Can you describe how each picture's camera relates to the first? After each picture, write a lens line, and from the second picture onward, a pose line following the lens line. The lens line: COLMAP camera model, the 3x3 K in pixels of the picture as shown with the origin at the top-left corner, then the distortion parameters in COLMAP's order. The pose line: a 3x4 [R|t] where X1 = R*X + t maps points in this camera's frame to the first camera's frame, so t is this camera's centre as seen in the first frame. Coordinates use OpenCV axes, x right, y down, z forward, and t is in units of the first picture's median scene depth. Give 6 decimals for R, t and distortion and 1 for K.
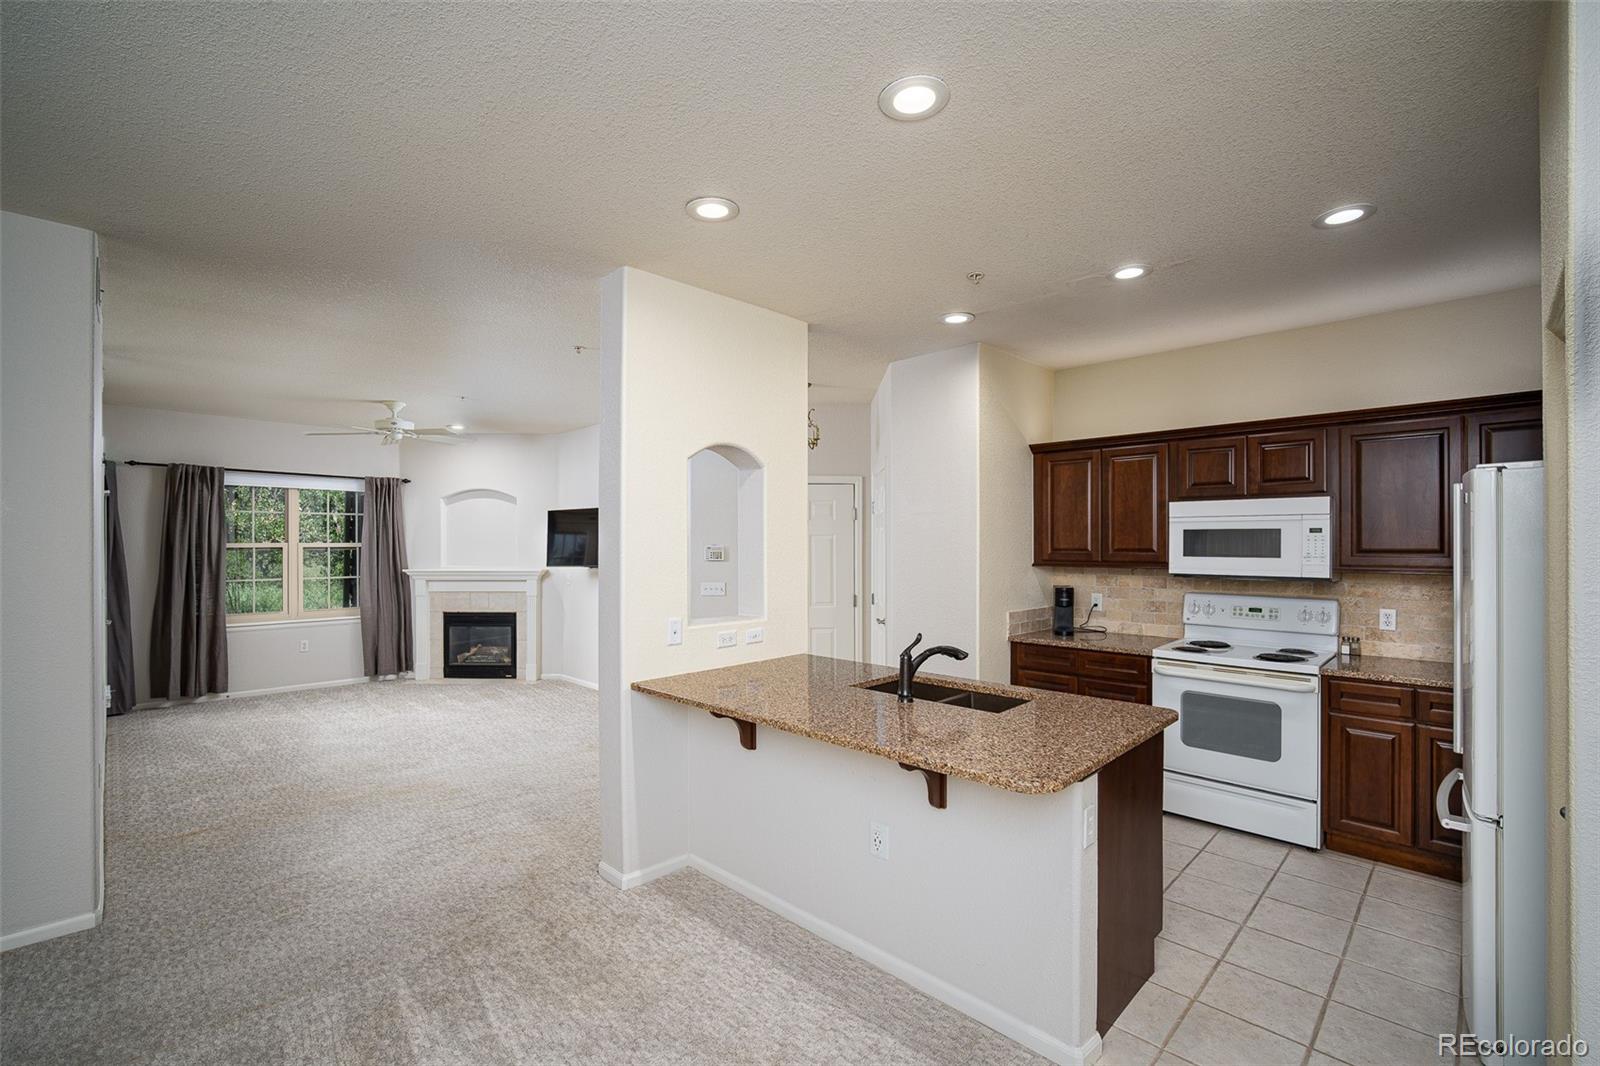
lens RADIAL K [[687.8, 0, 833.9], [0, 687.8, 546.1], [0, 0, 1]] dist [-0.012239, 0.003447]
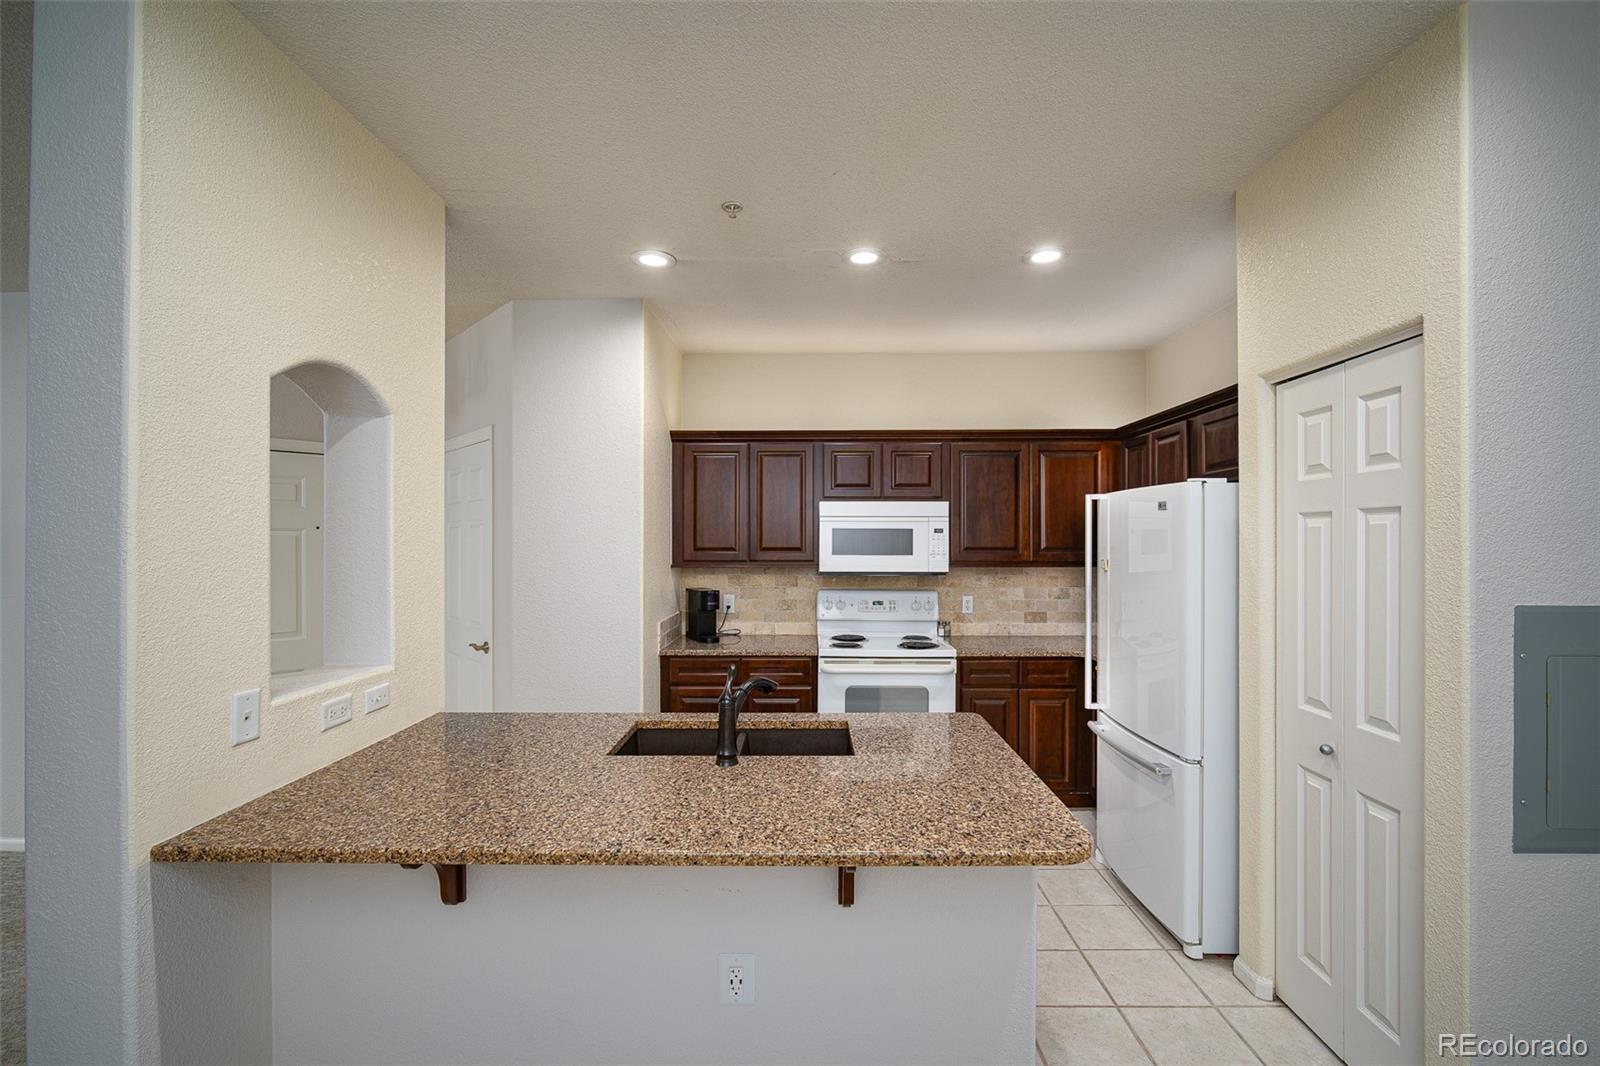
lens RADIAL K [[687.8, 0, 807.2], [0, 687.8, 539.9], [0, 0, 1]] dist [-0.012239, 0.003447]
pose [[0.734772, 0.001643, 0.678312, -0.208483], [0.001332, 0.999992, -0.003864, -0.002801], [-0.678313, 0.003743, 0.734764, 0.272542]]
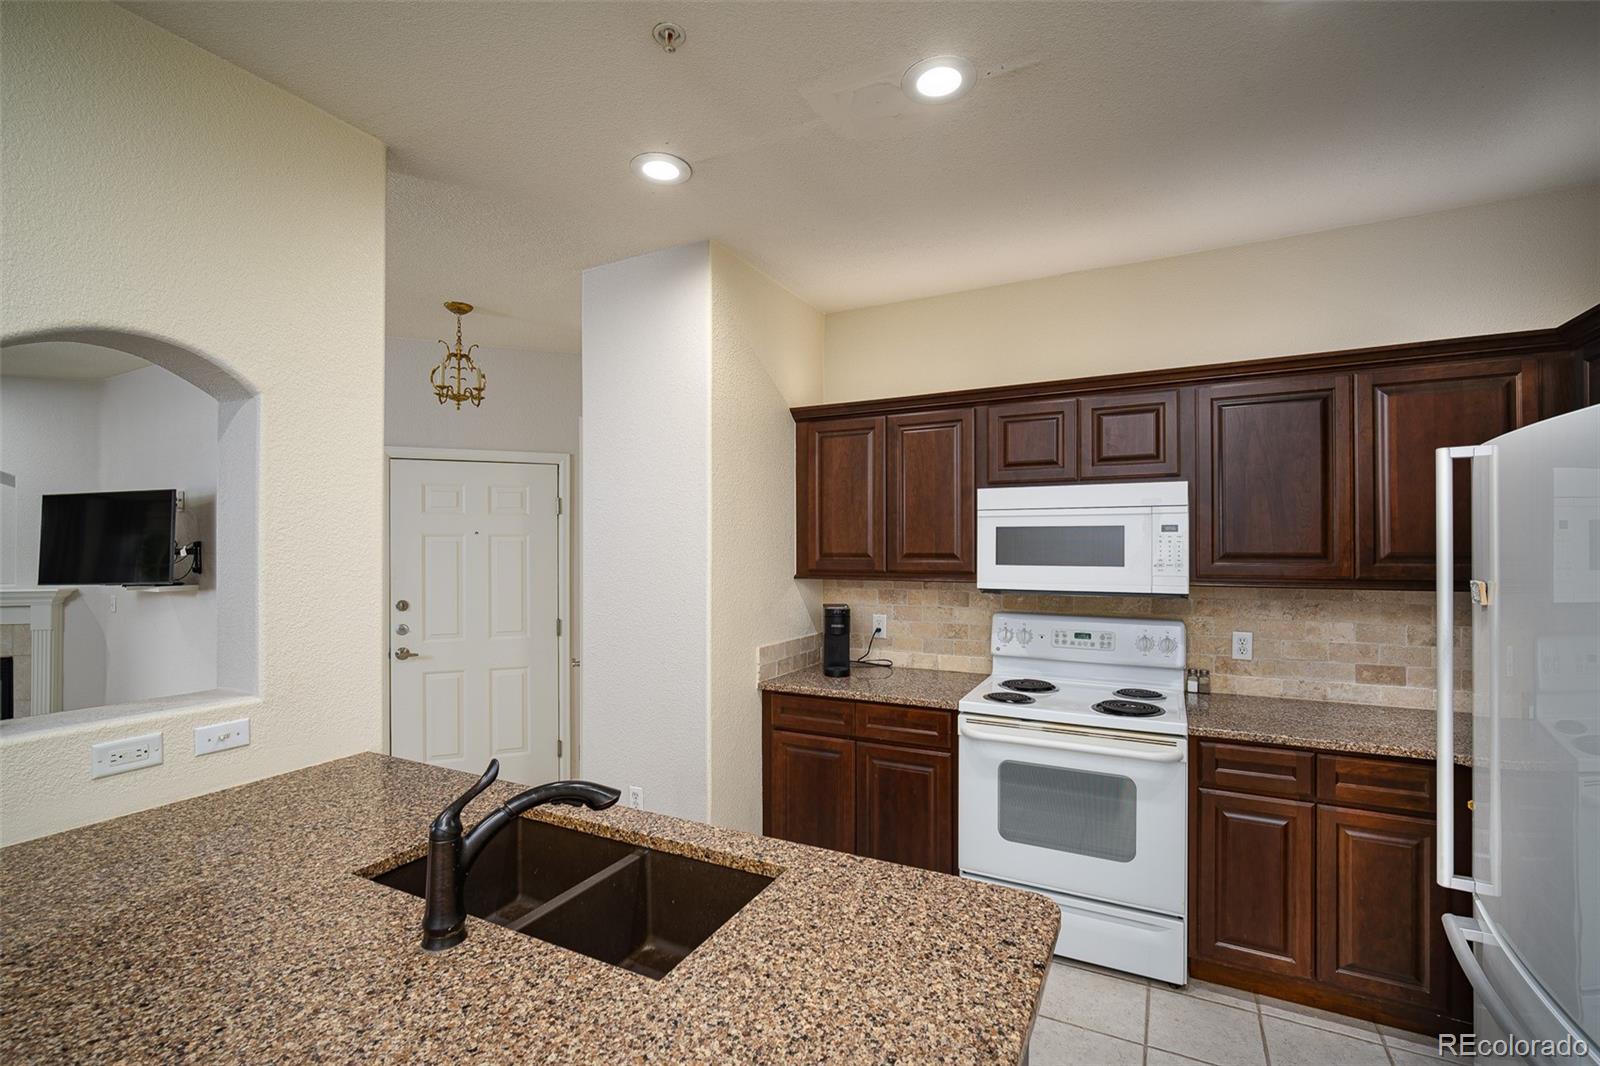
lens RADIAL K [[687.8, 0, 808.2], [0, 687.8, 543.4], [0, 0, 1]] dist [-0.012239, 0.003447]
pose [[0.963685, -0.000828, 0.267040, 0.131289], [0.003213, 0.999959, -0.008494, -0.001214], [-0.267022, 0.009043, 0.963648, 0.363200]]
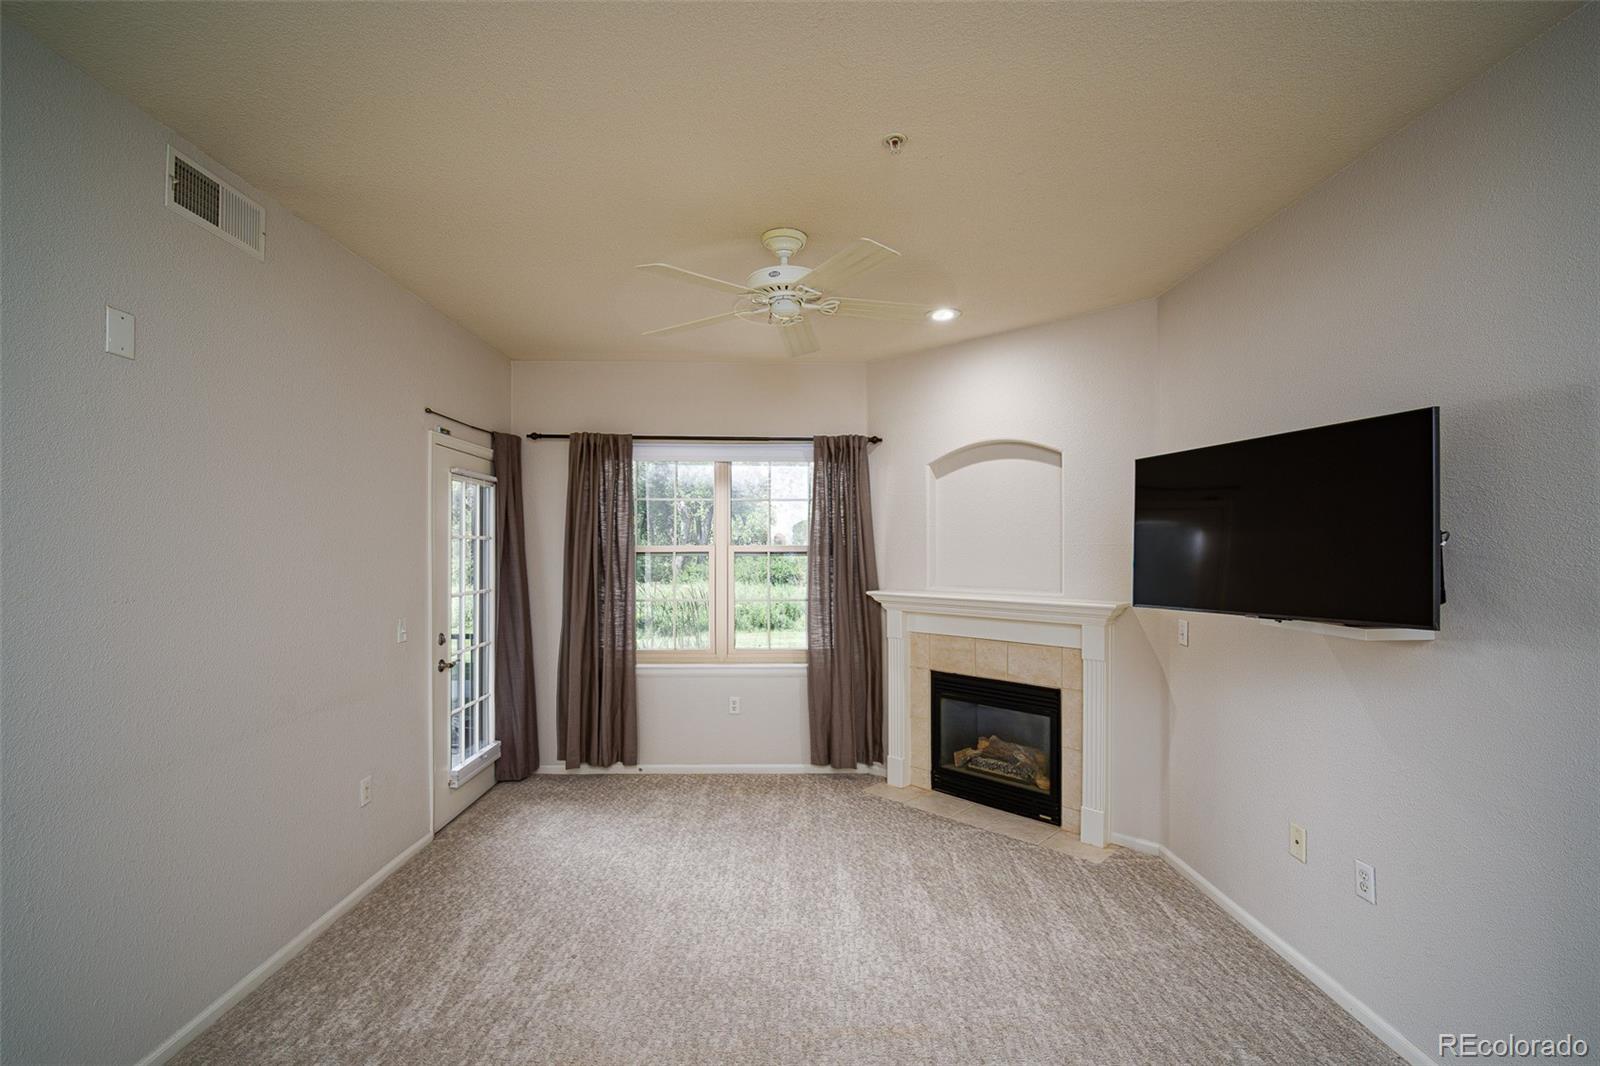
lens RADIAL K [[687.8, 0, 764.0], [0, 687.8, 541.6], [0, 0, 1]] dist [-0.012239, 0.003447]
pose [[0.651732, -0.009119, -0.758395, -0.423080], [-0.002524, 0.999896, -0.014192, 0.001157], [0.758445, 0.011163, 0.651641, 0.958110]]
